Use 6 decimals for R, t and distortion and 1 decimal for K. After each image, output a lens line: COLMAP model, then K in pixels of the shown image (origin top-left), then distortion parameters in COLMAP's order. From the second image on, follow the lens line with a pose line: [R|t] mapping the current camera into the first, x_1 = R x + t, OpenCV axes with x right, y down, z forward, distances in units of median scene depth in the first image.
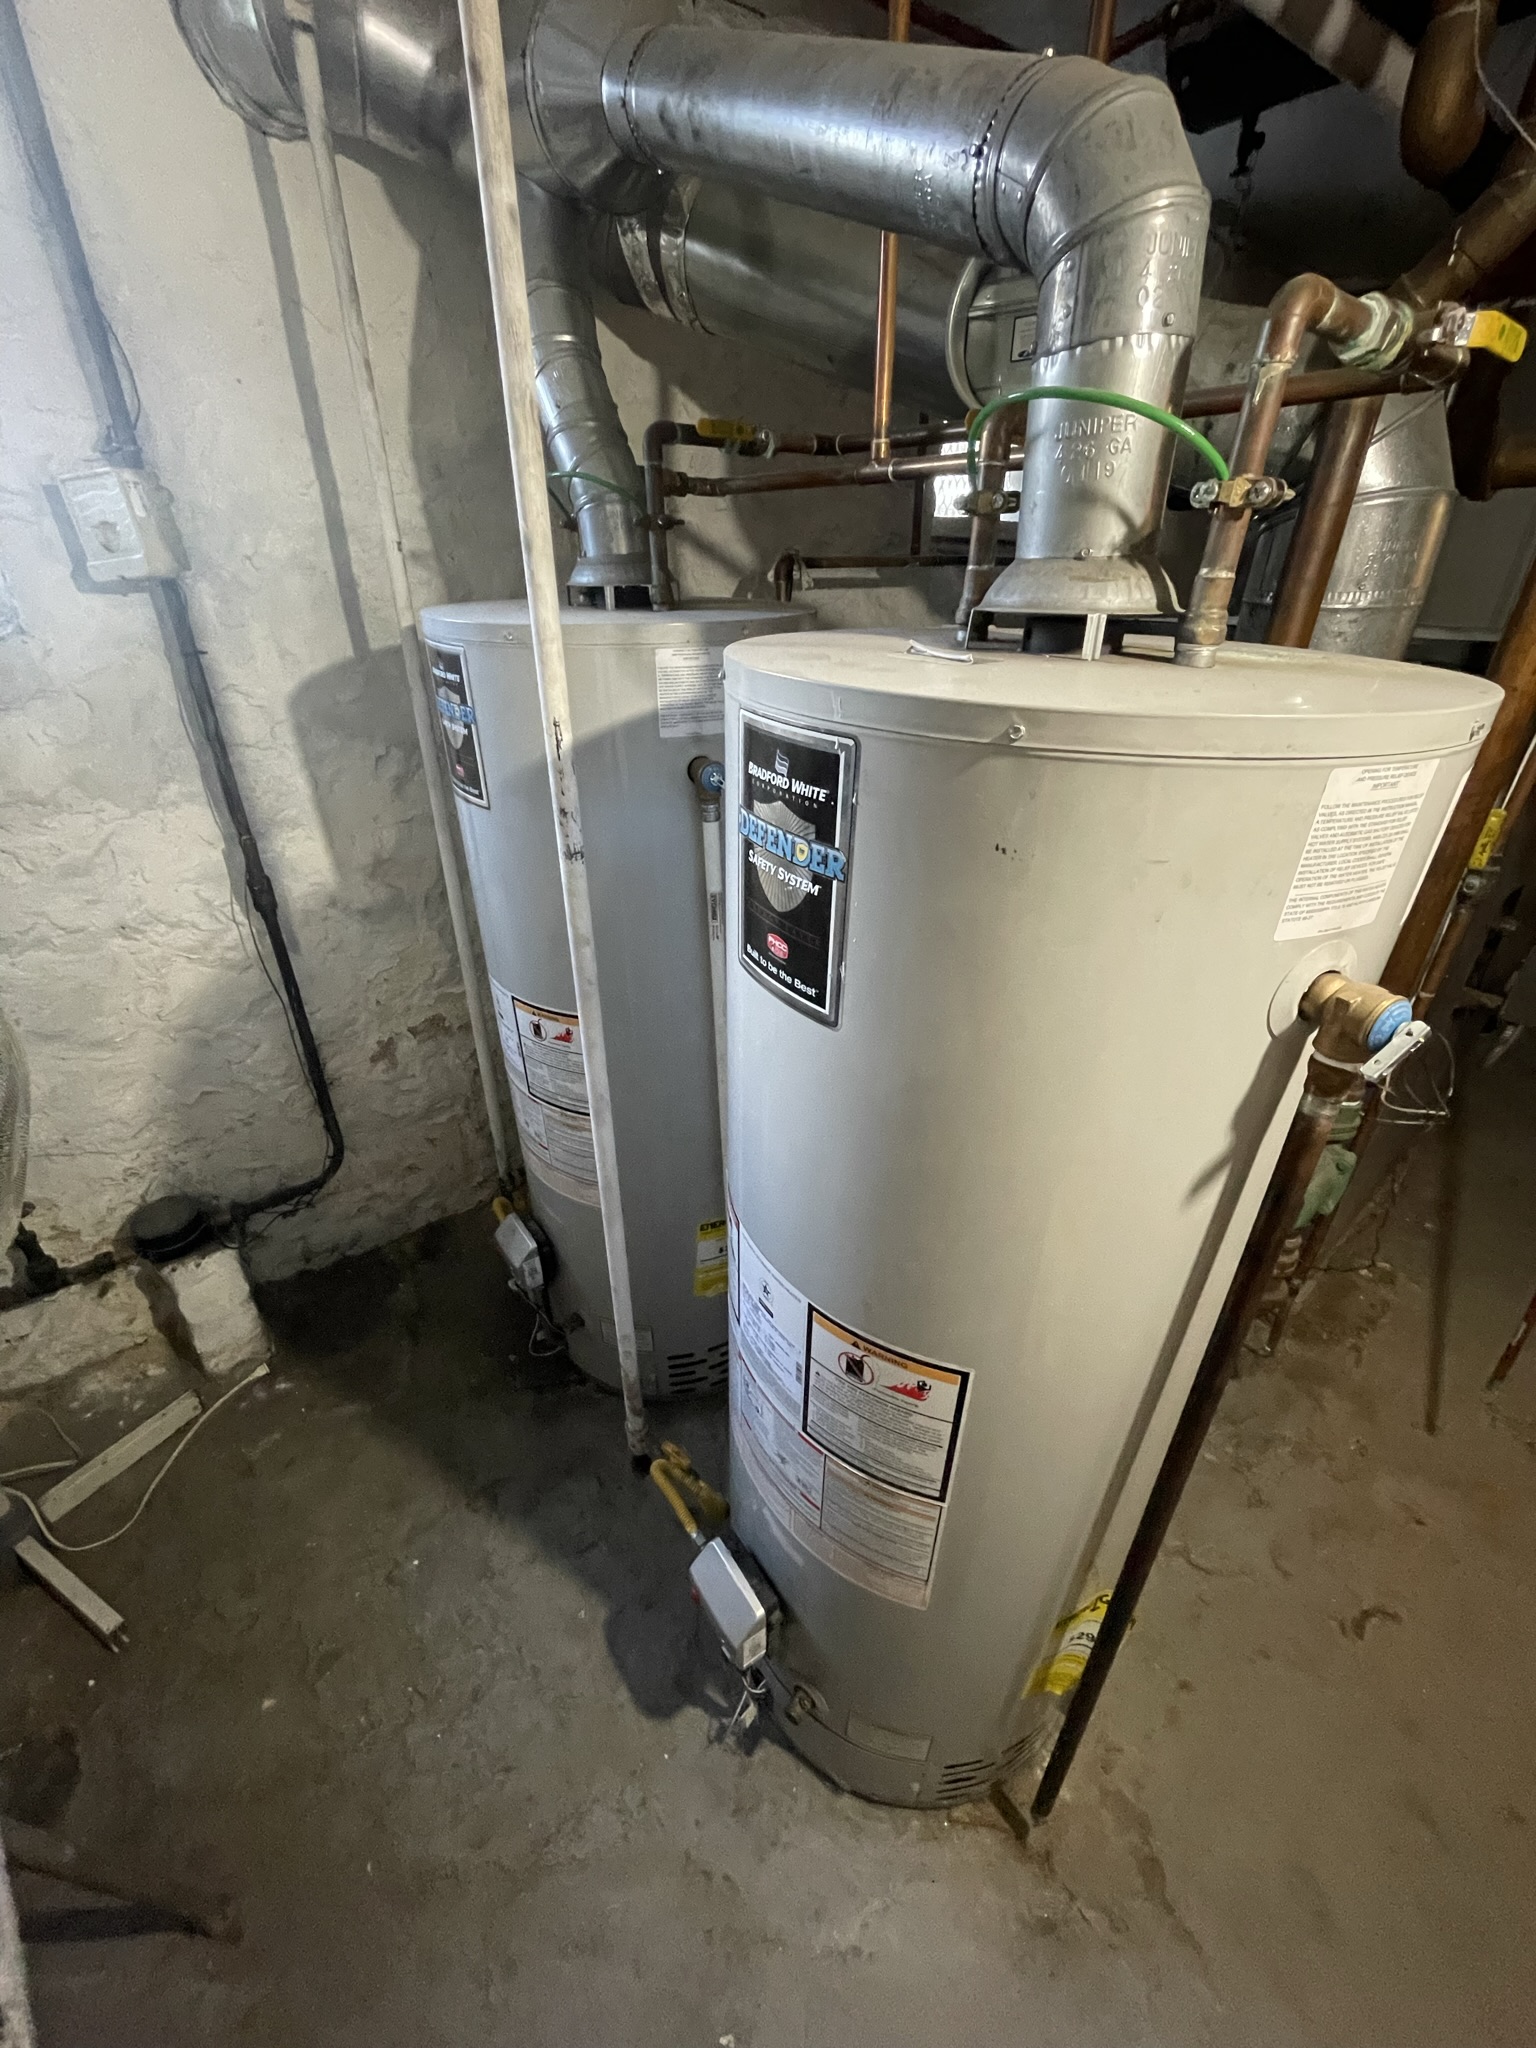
lens RADIAL K [[811.2, 0, 768.0], [0, 811.2, 1024.0], [0, 0, 1]] dist [-0.004618, -0.000465]
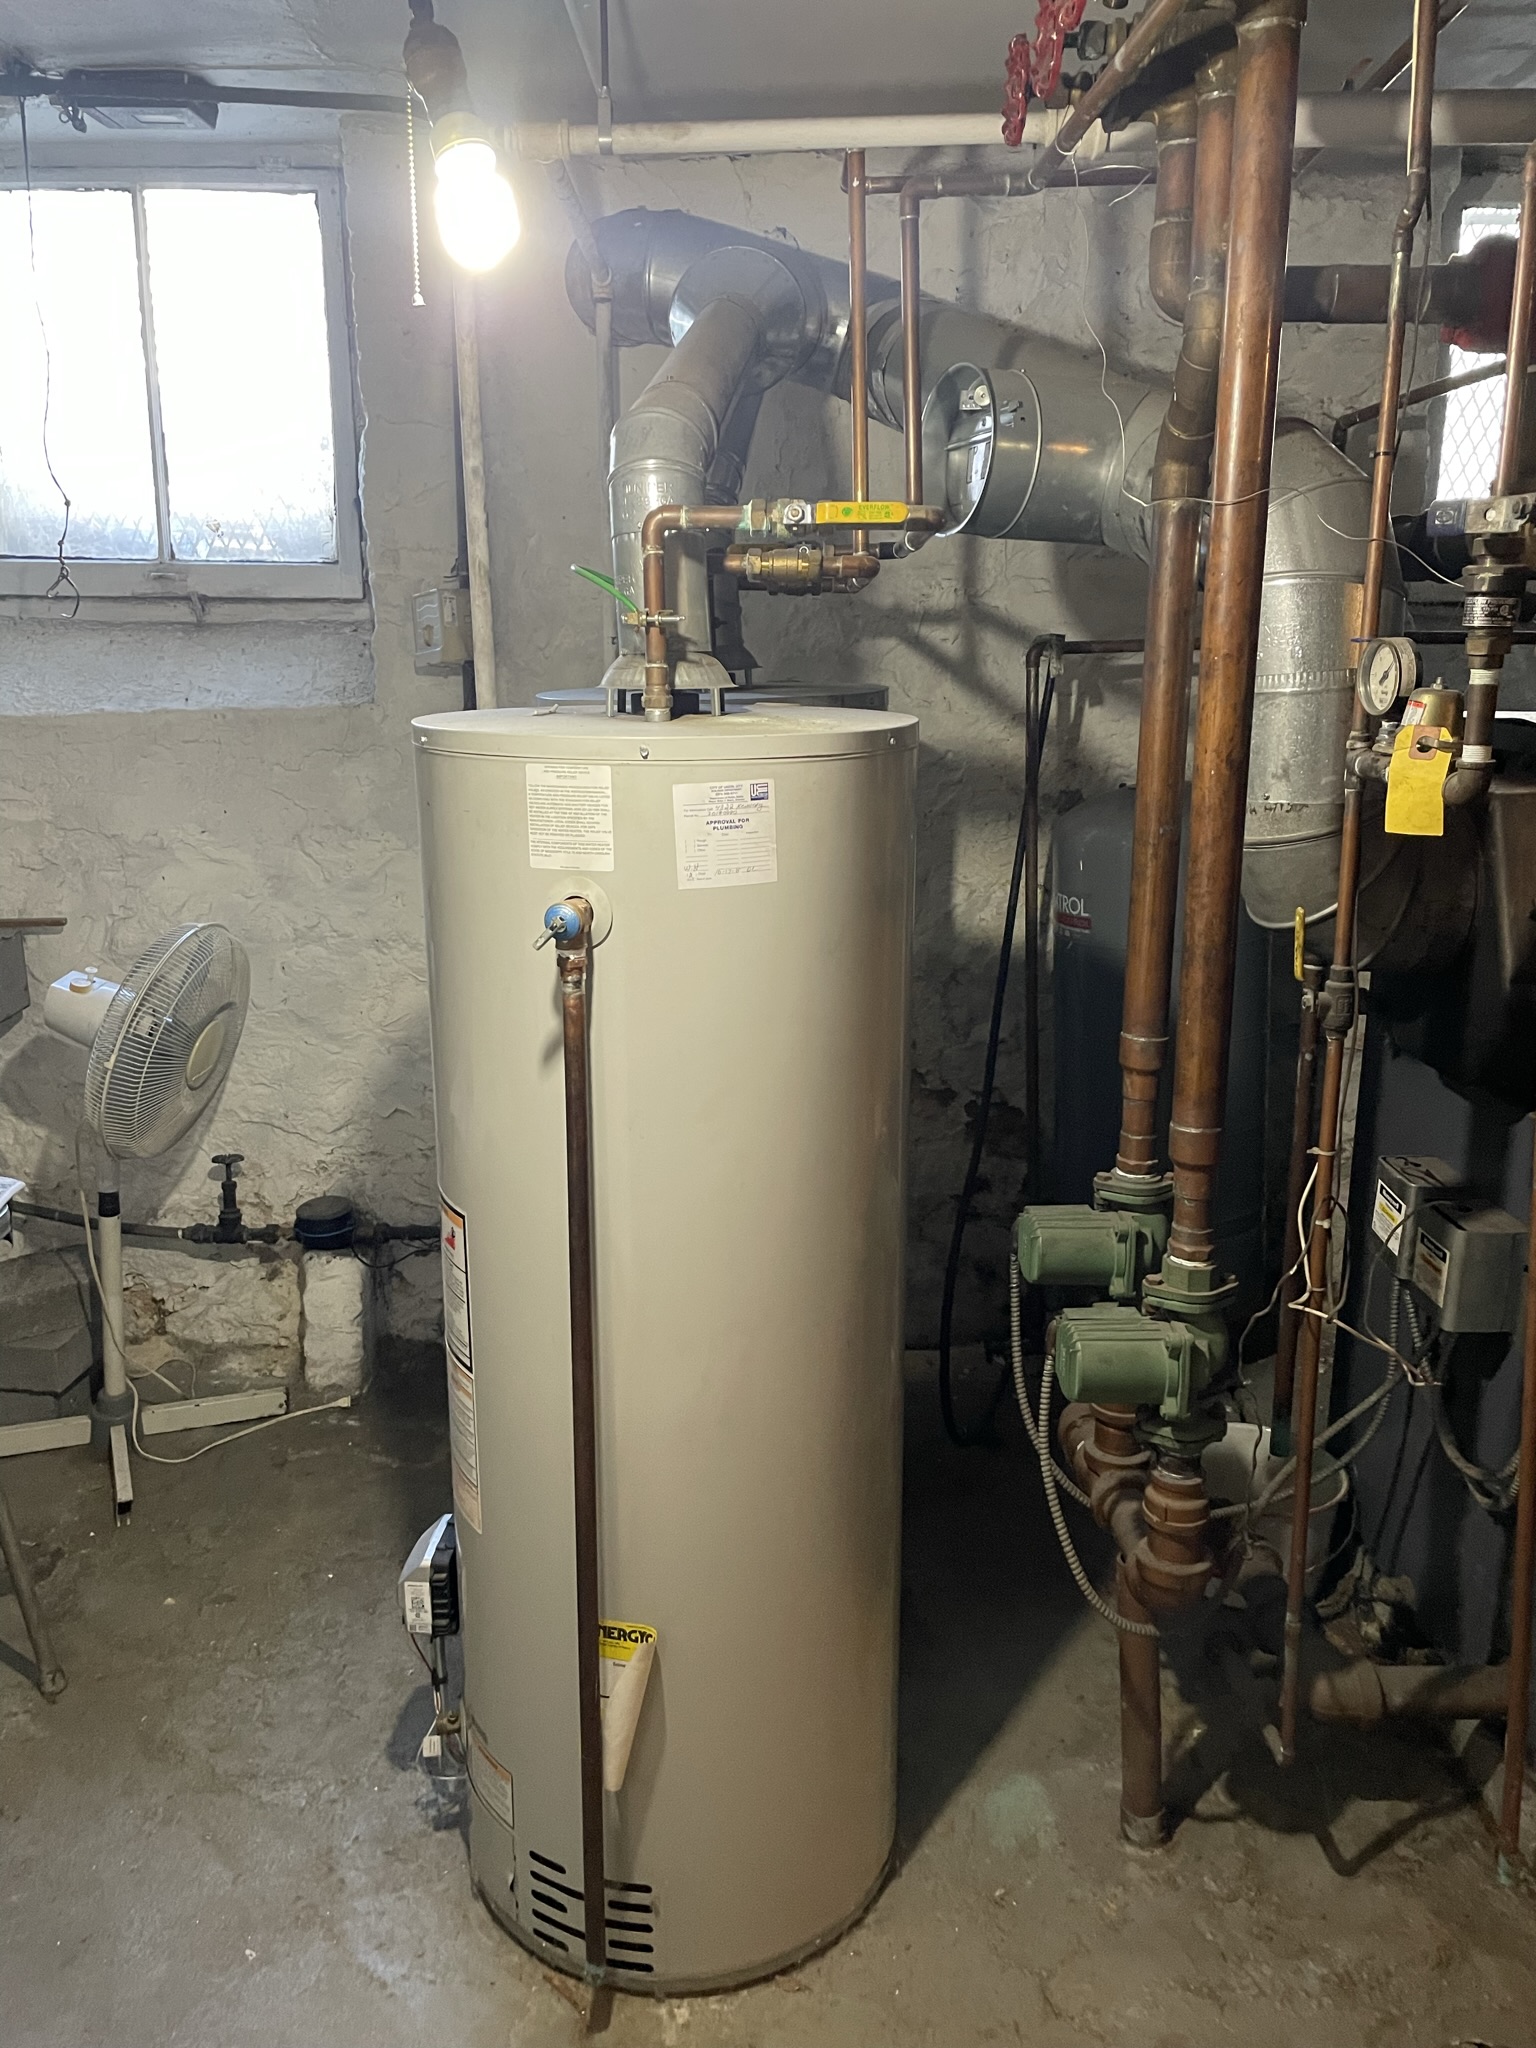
lens RADIAL K [[1538.2, 0, 760.5], [0, 1538.2, 1007.5], [0, 0, 1]] dist [0.092455, -0.118892]
pose [[0.777818, 0.124151, -0.616105, 0.969361], [-0.291813, 0.939562, -0.179077, 0.200219], [0.556637, 0.319077, 0.767037, -0.339992]]
